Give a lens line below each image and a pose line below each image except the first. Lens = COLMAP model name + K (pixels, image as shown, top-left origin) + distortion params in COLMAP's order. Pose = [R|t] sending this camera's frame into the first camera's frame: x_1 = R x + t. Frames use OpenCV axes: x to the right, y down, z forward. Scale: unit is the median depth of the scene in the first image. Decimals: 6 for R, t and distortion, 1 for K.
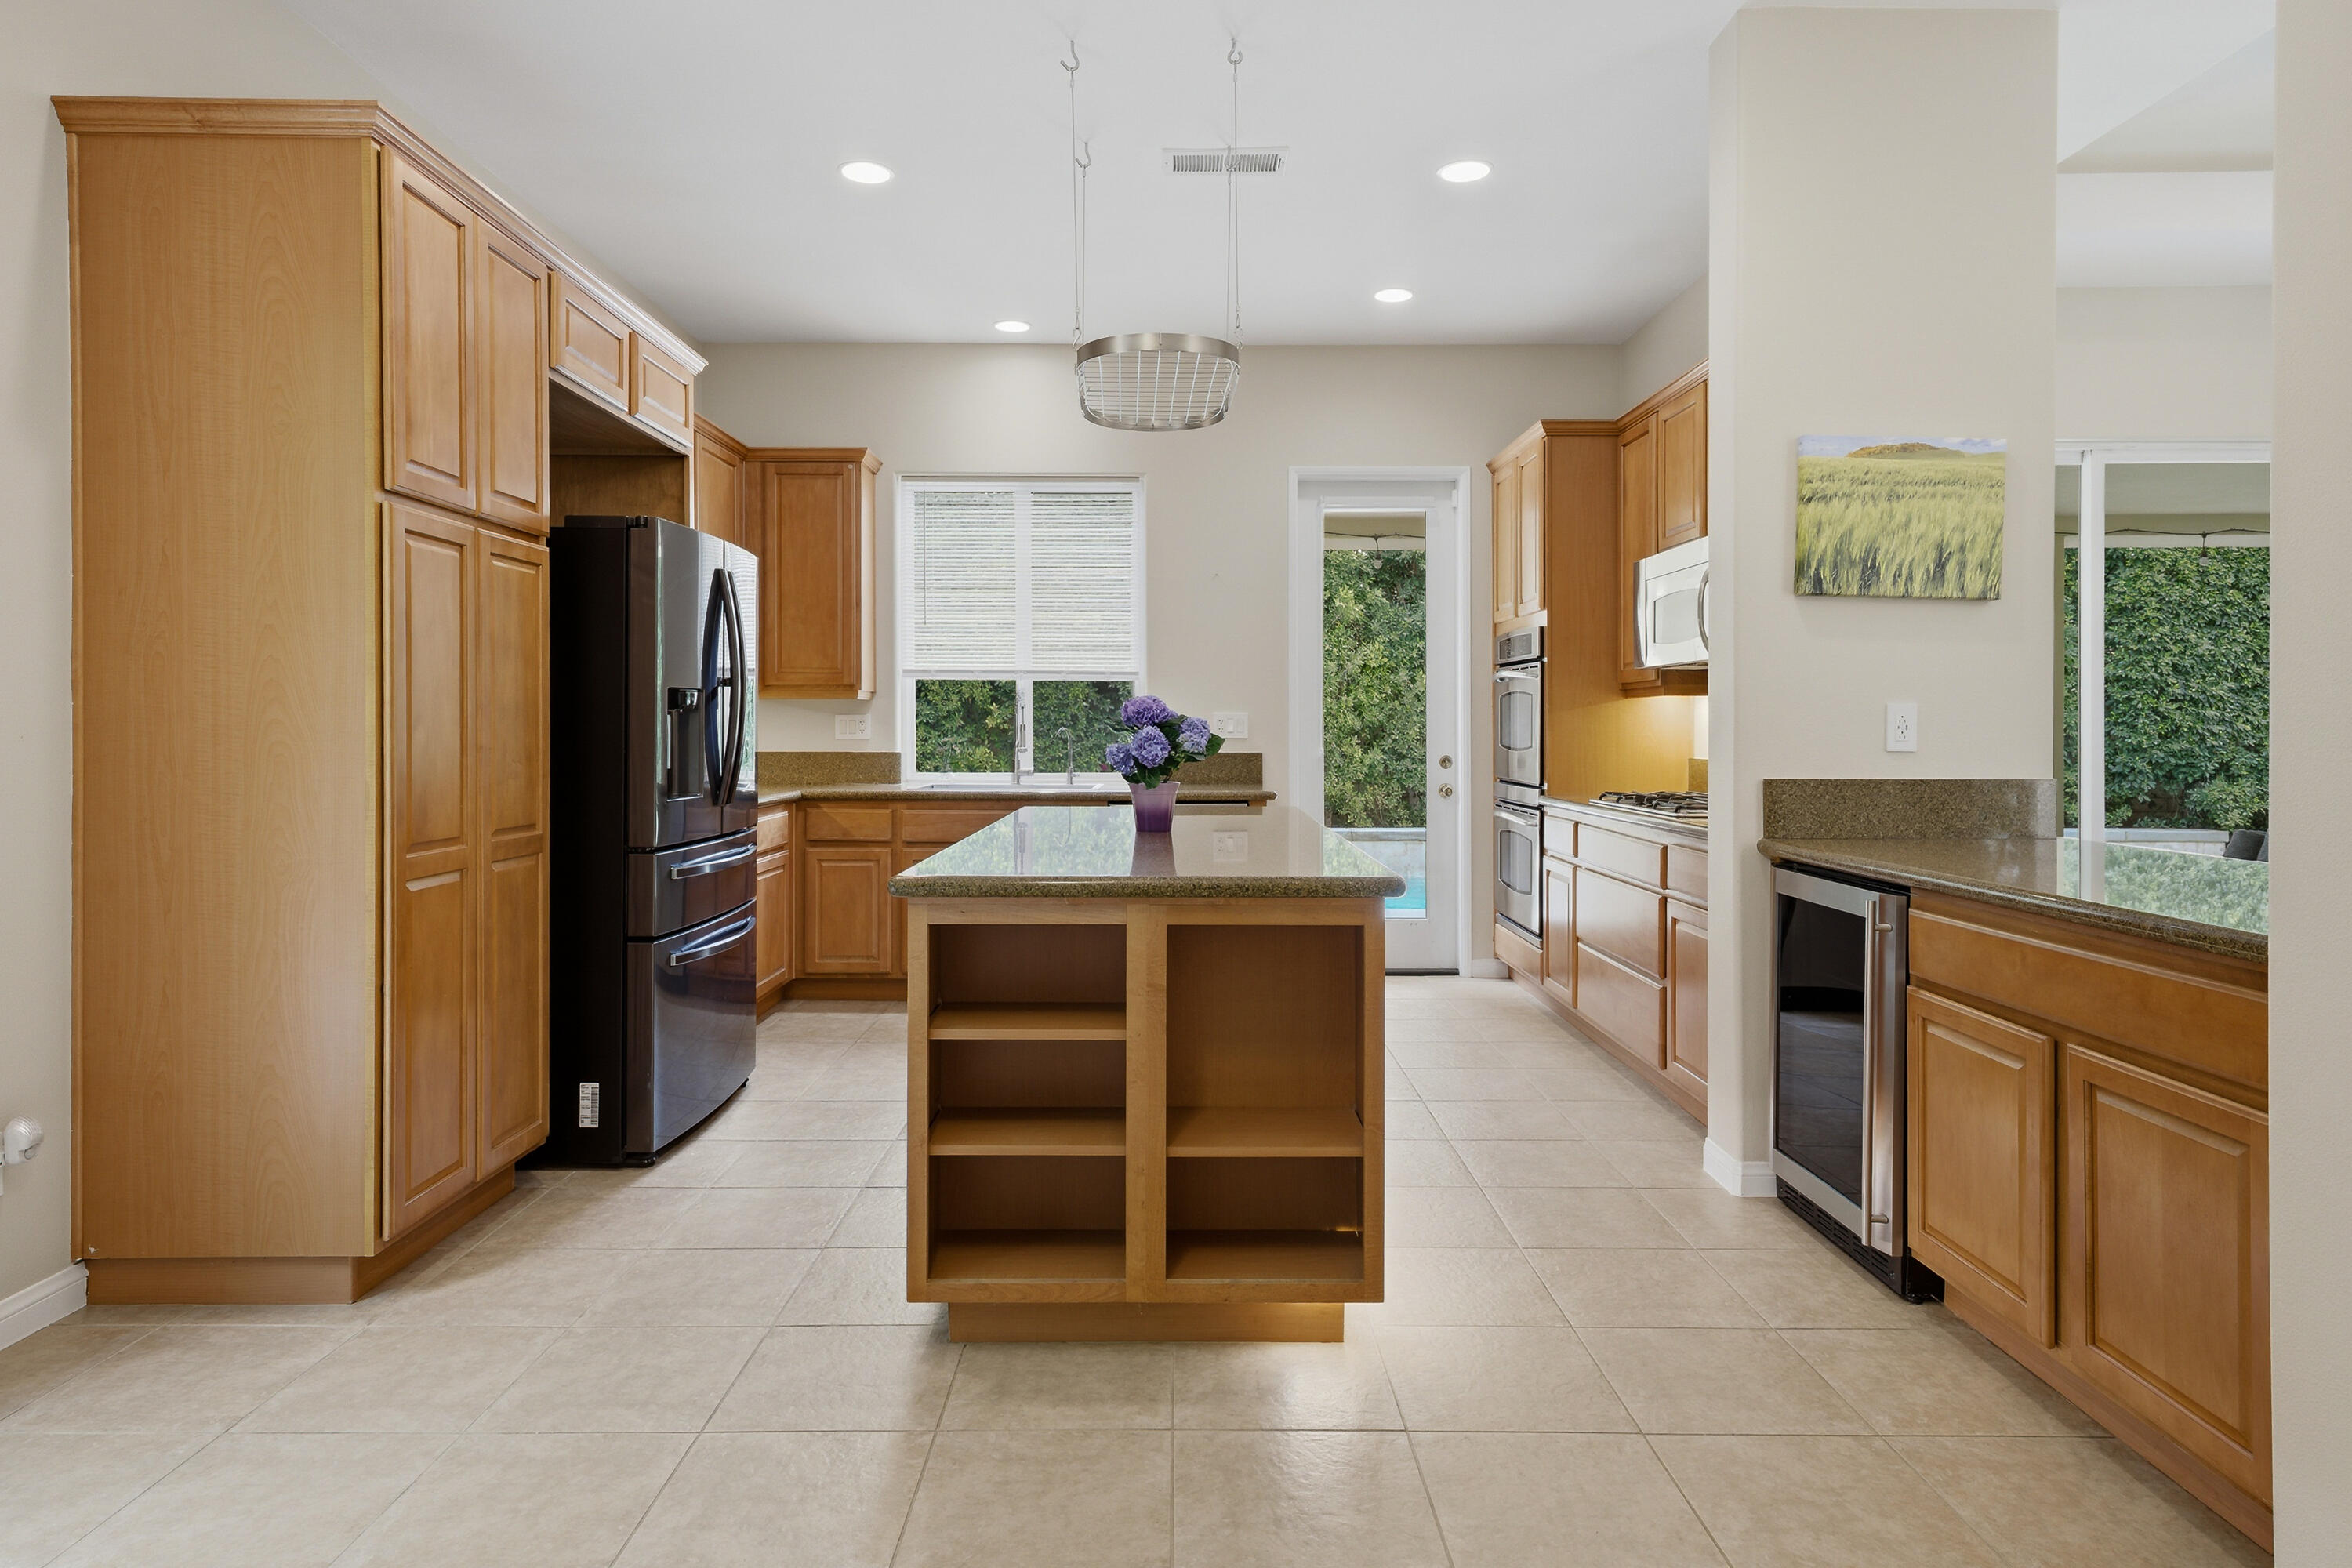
lens RADIAL K [[1348.2, 0, 1179.2], [0, 1348.2, 733.1], [0, 0, 1]] dist [0.013538, 0.002765]
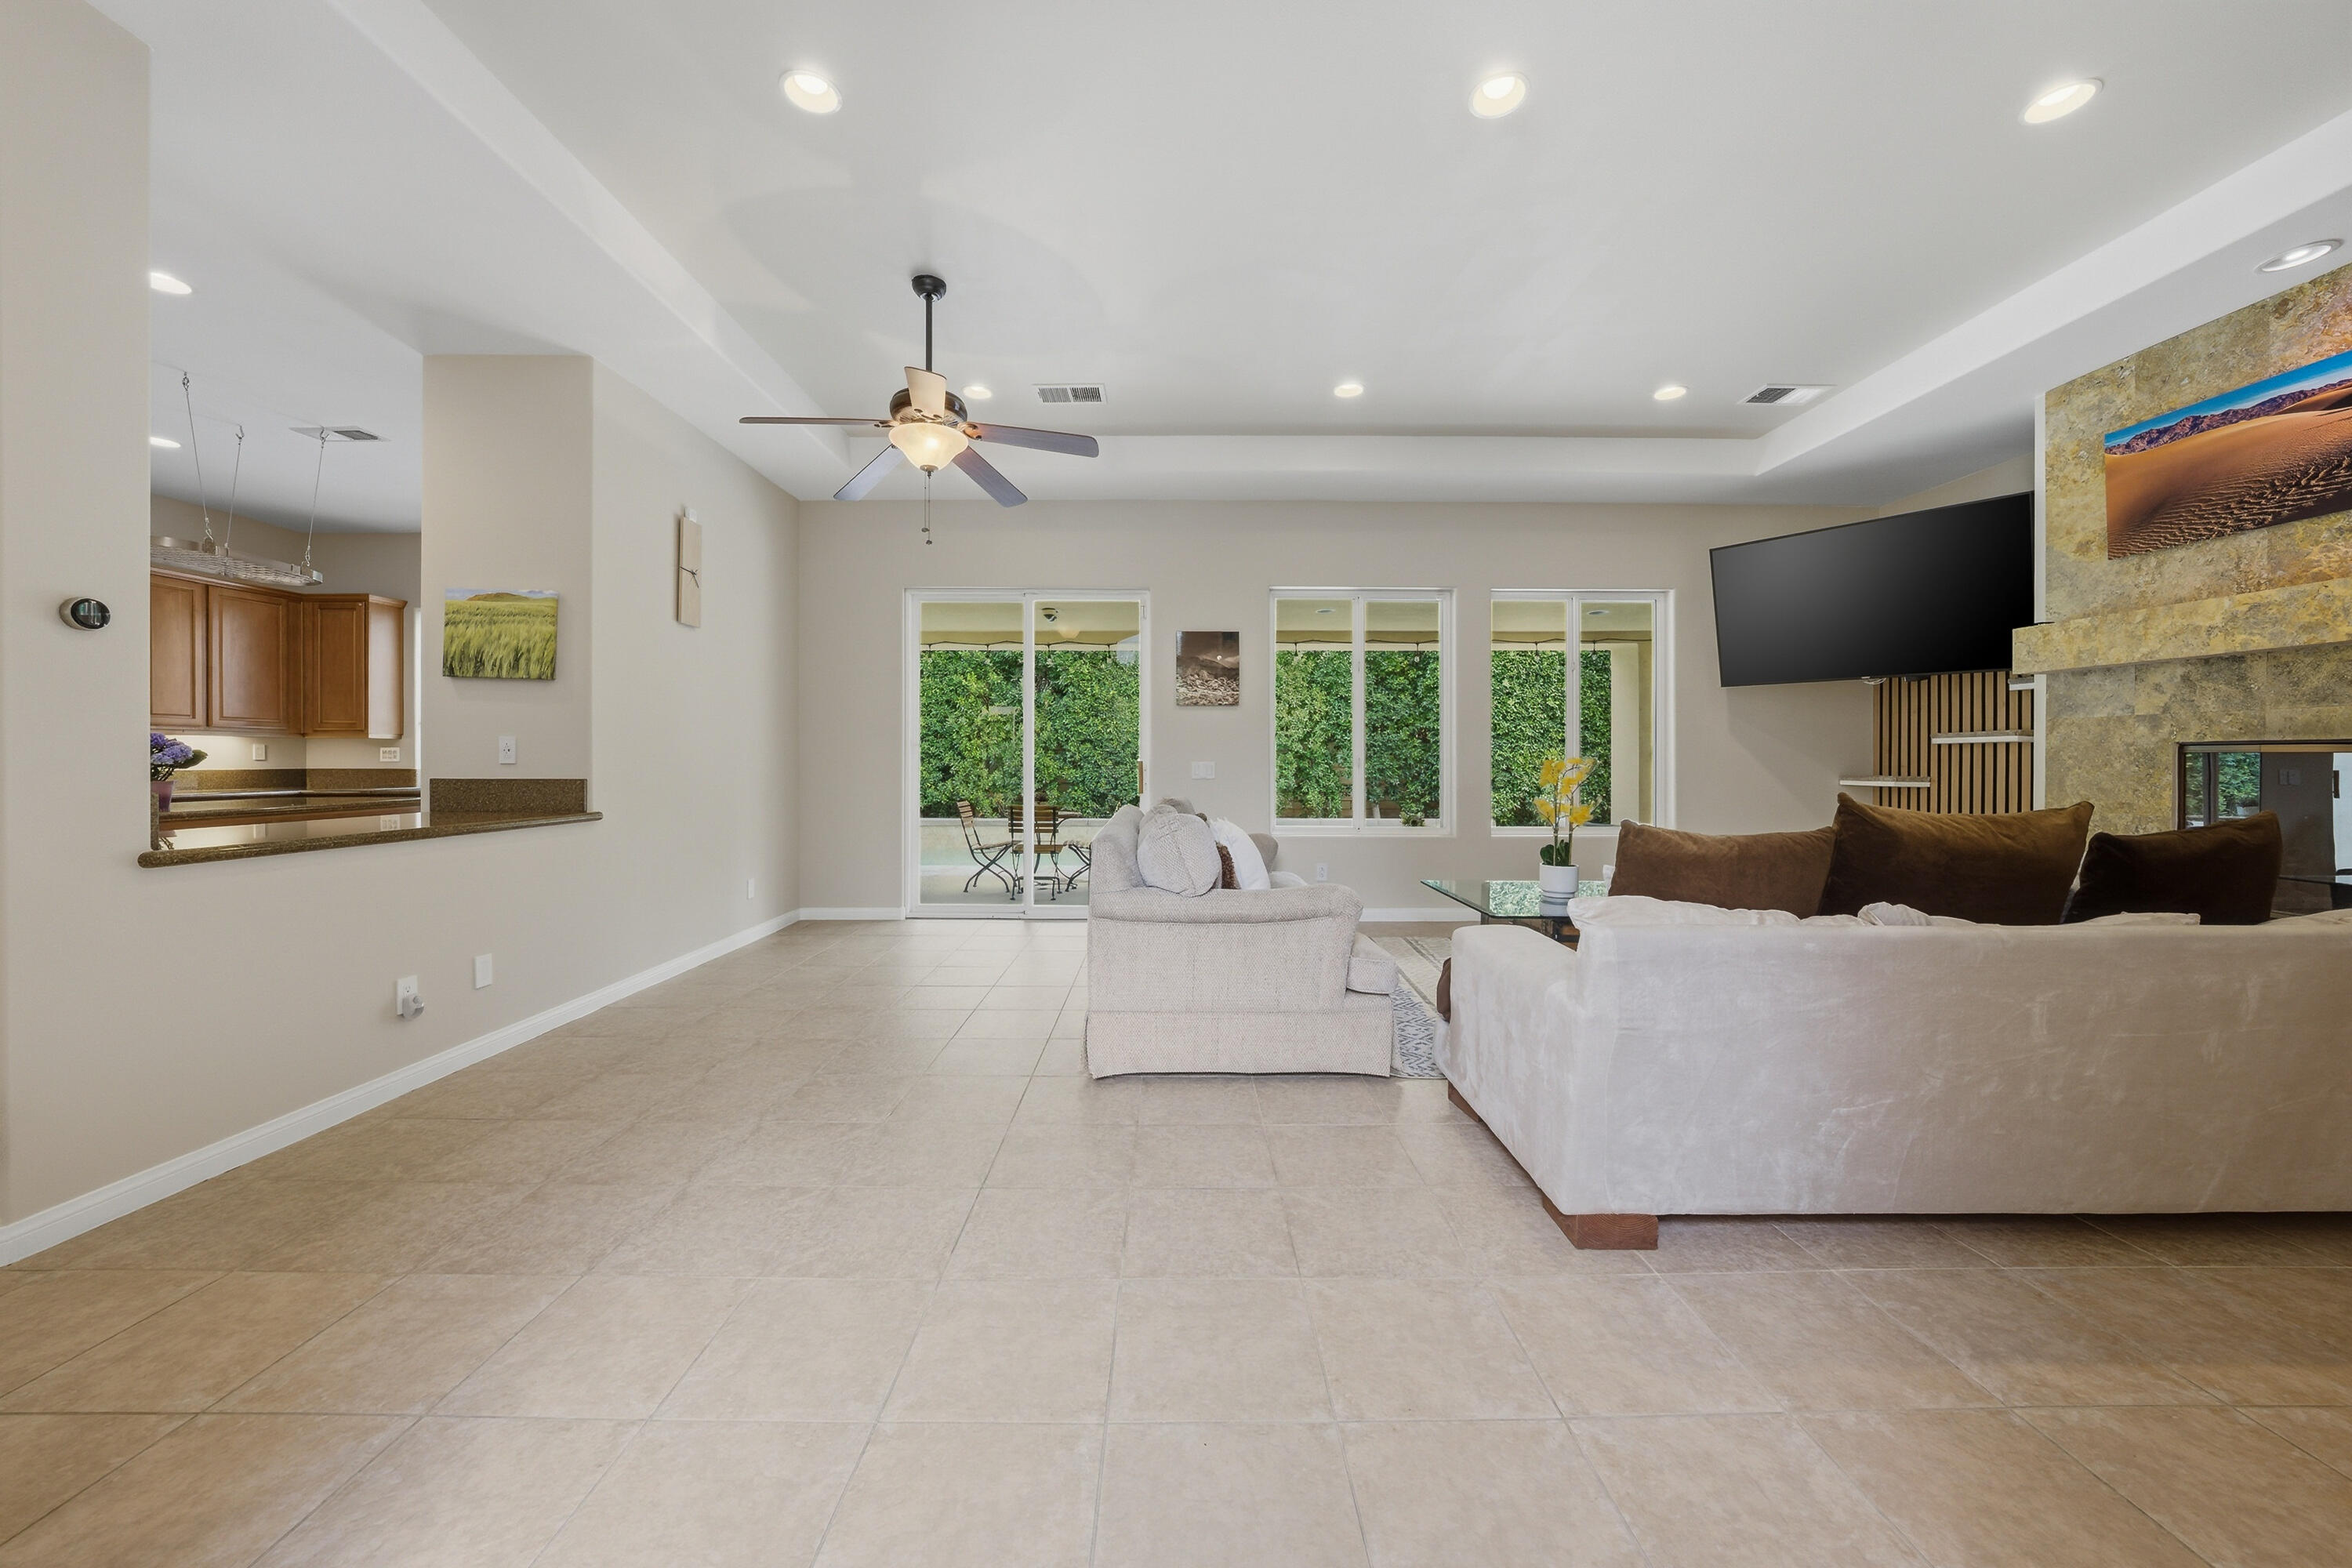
lens RADIAL K [[831.1, 0, 1174.3], [0, 831.1, 766.8], [0, 0, 1]] dist [-0.017765, 0.002310]
pose [[0.999998, 0.001510, 0.001159, 0.882064], [-0.001514, 0.999994, 0.003124, 0.008174], [-0.001154, -0.003126, 0.999994, -0.059219]]
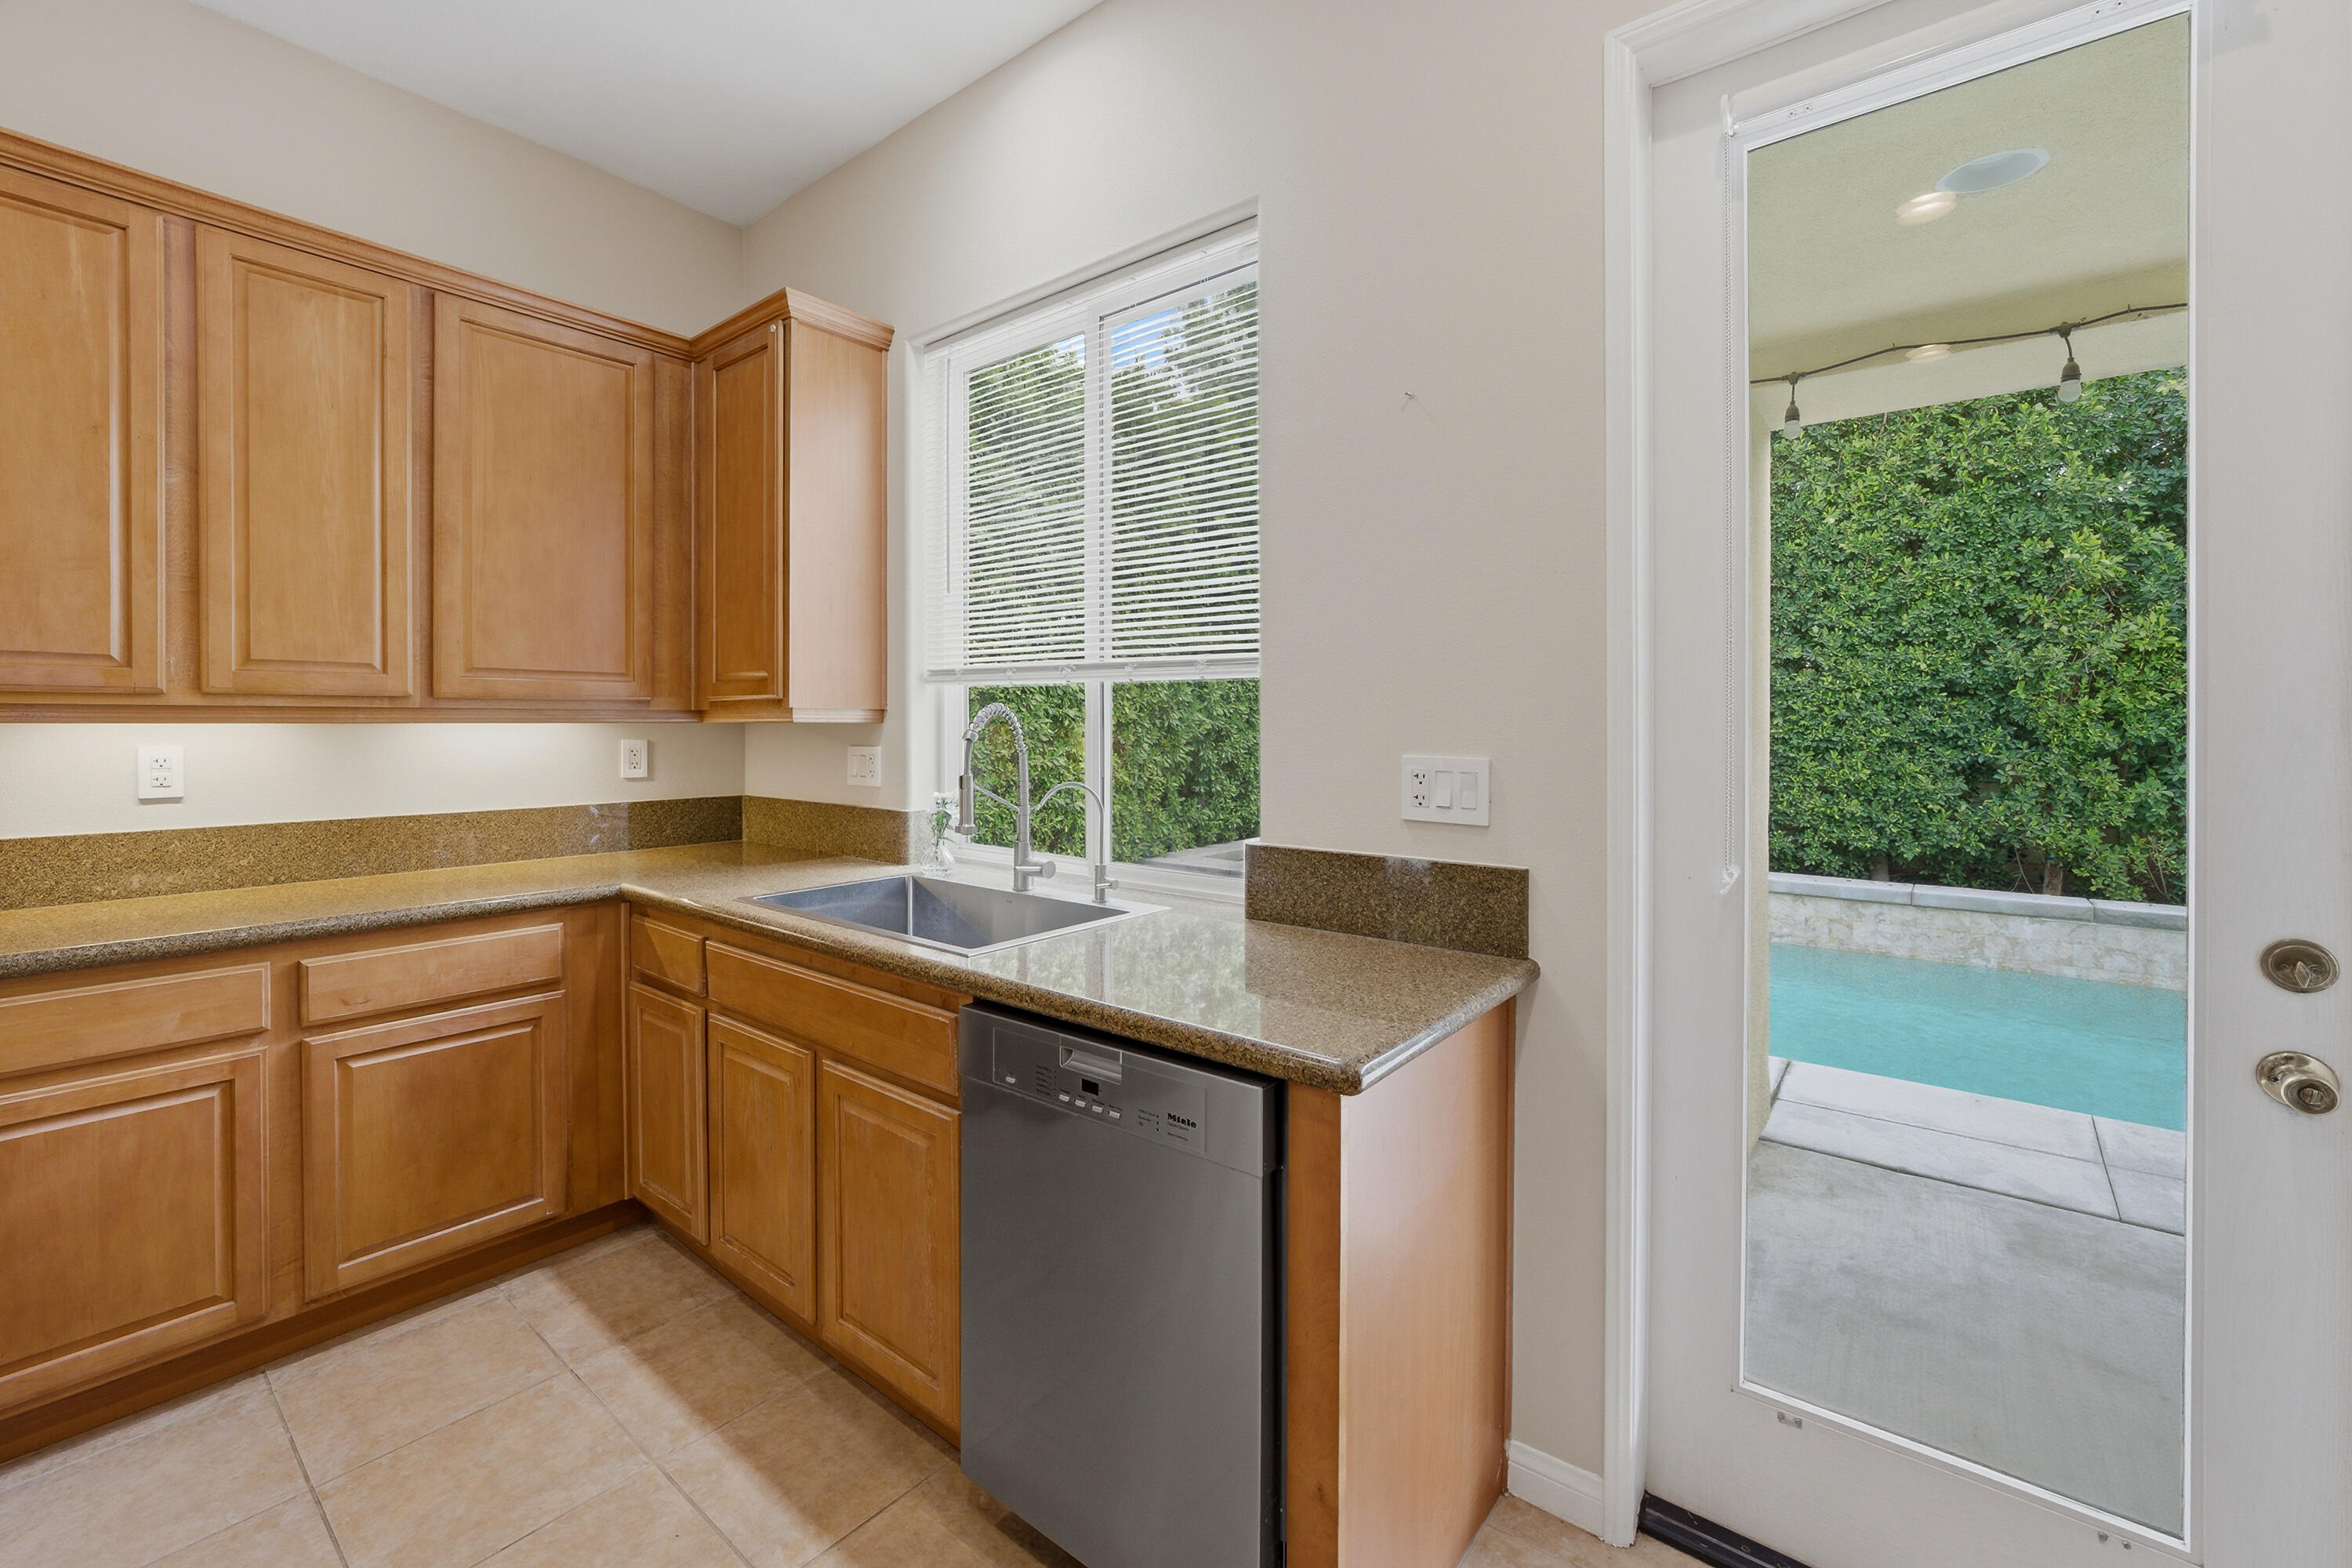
lens RADIAL K [[975.3, 0, 1163.3], [0, 975.3, 729.6], [0, 0, 1]] dist [-0.018572, 0.003419]
pose [[0.774614, 0.003494, -0.632424, 0.171794], [-0.003780, 0.999992, 0.000894, -0.025961], [0.632423, 0.001698, 0.774622, 0.853558]]
